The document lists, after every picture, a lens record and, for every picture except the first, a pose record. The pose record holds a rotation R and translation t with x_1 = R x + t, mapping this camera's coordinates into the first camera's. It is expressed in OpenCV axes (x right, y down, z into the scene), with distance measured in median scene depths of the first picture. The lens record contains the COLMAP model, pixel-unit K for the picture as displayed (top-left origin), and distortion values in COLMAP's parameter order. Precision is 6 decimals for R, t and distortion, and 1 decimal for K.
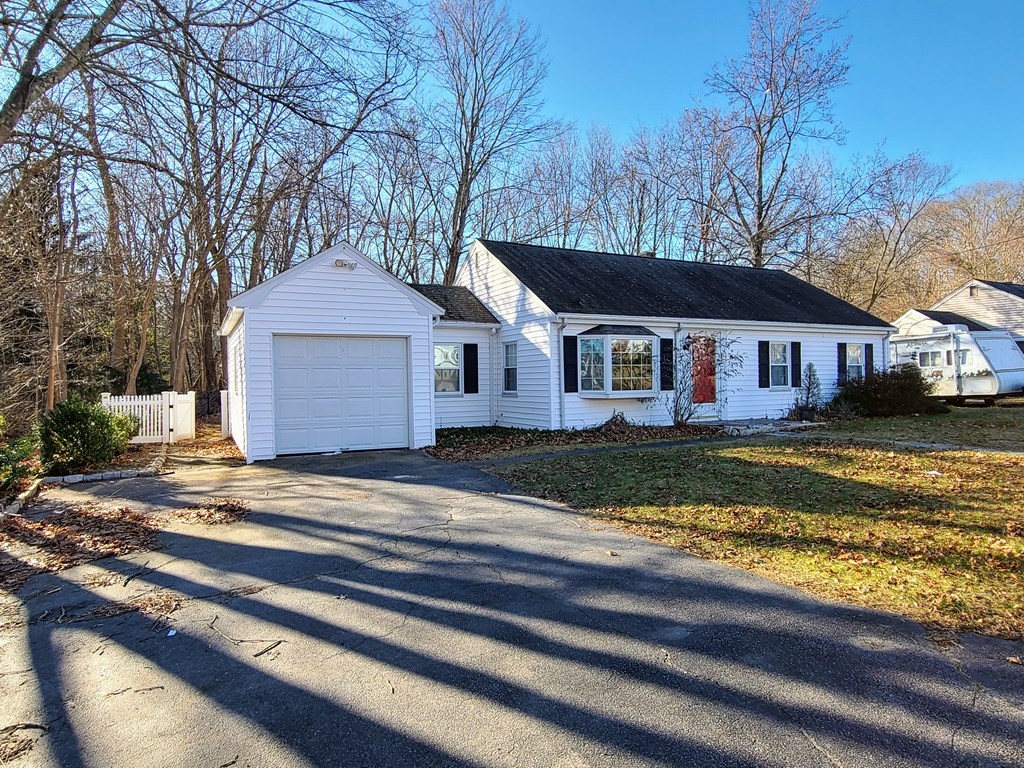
lens RADIAL K [[417.8, 0, 512.3], [0, 417.8, 380.7], [0, 0, 1]] dist [-0.001588, -0.000007]
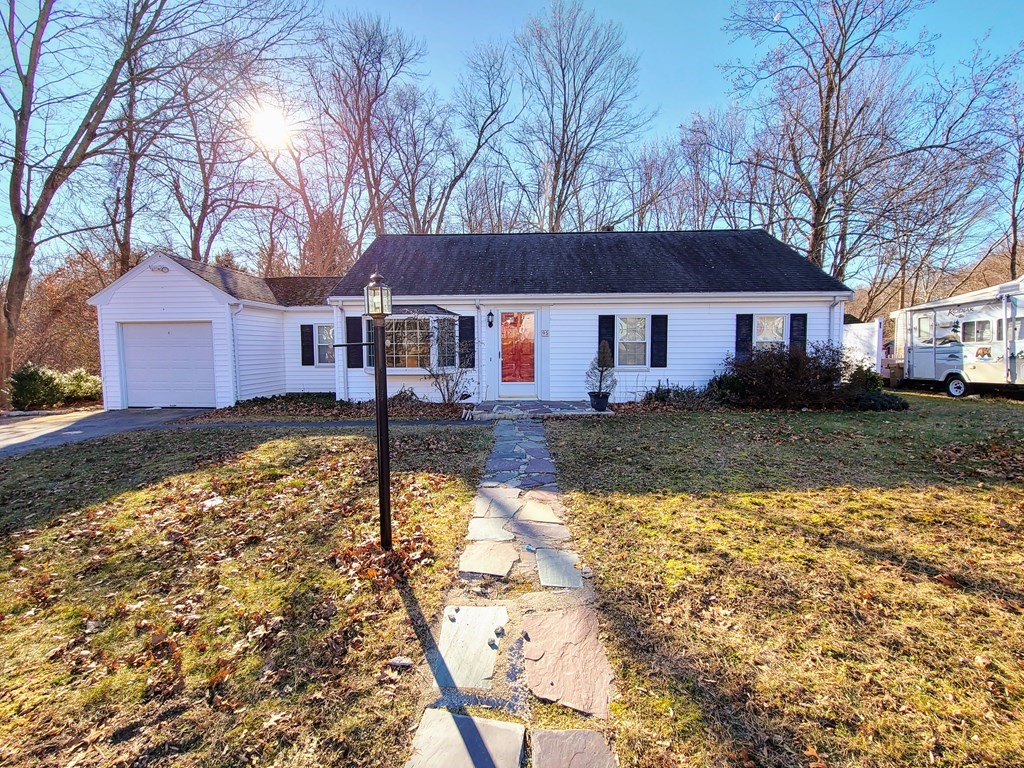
lens RADIAL K [[417.8, 0, 512.3], [0, 417.8, 380.7], [0, 0, 1]] dist [-0.001588, -0.000007]
pose [[0.938740, 0.027325, -0.343541, 0.697111], [-0.007764, 0.998276, 0.058185, -0.004734], [0.344538, -0.051953, 0.937334, 0.078894]]
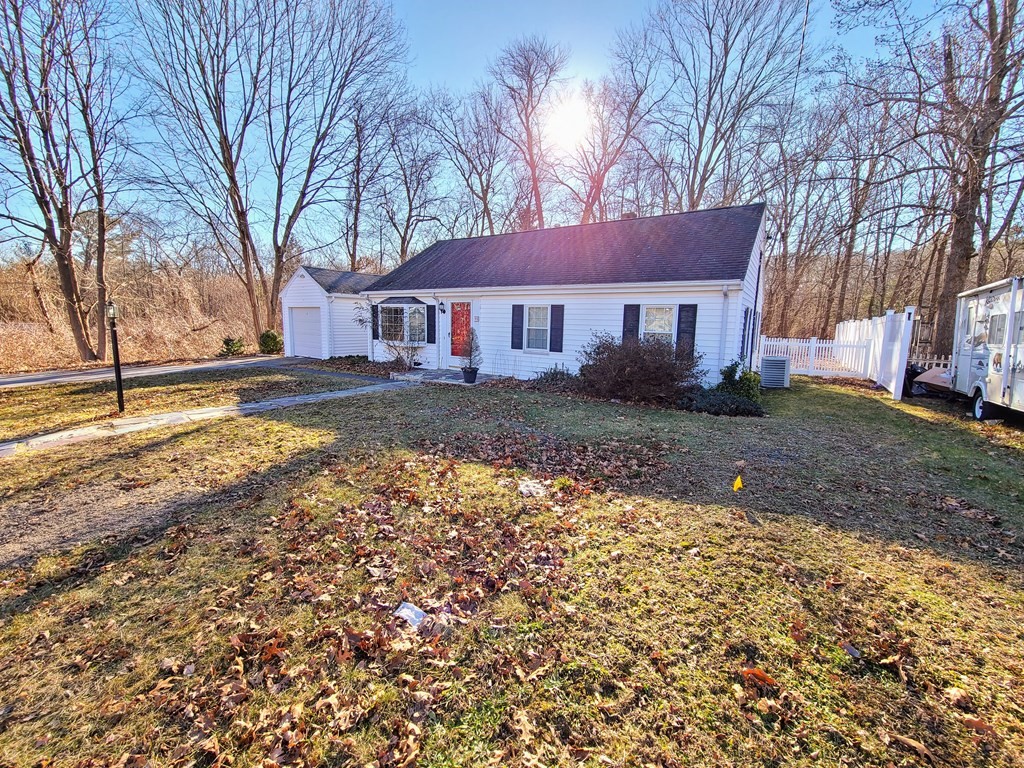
lens RADIAL K [[417.8, 0, 512.3], [0, 417.8, 380.7], [0, 0, 1]] dist [-0.001588, -0.000007]
pose [[0.624600, 0.120750, -0.771553, 1.360914], [-0.059634, 0.992464, 0.107046, -0.015777], [0.778665, -0.020850, 0.627094, 0.305717]]
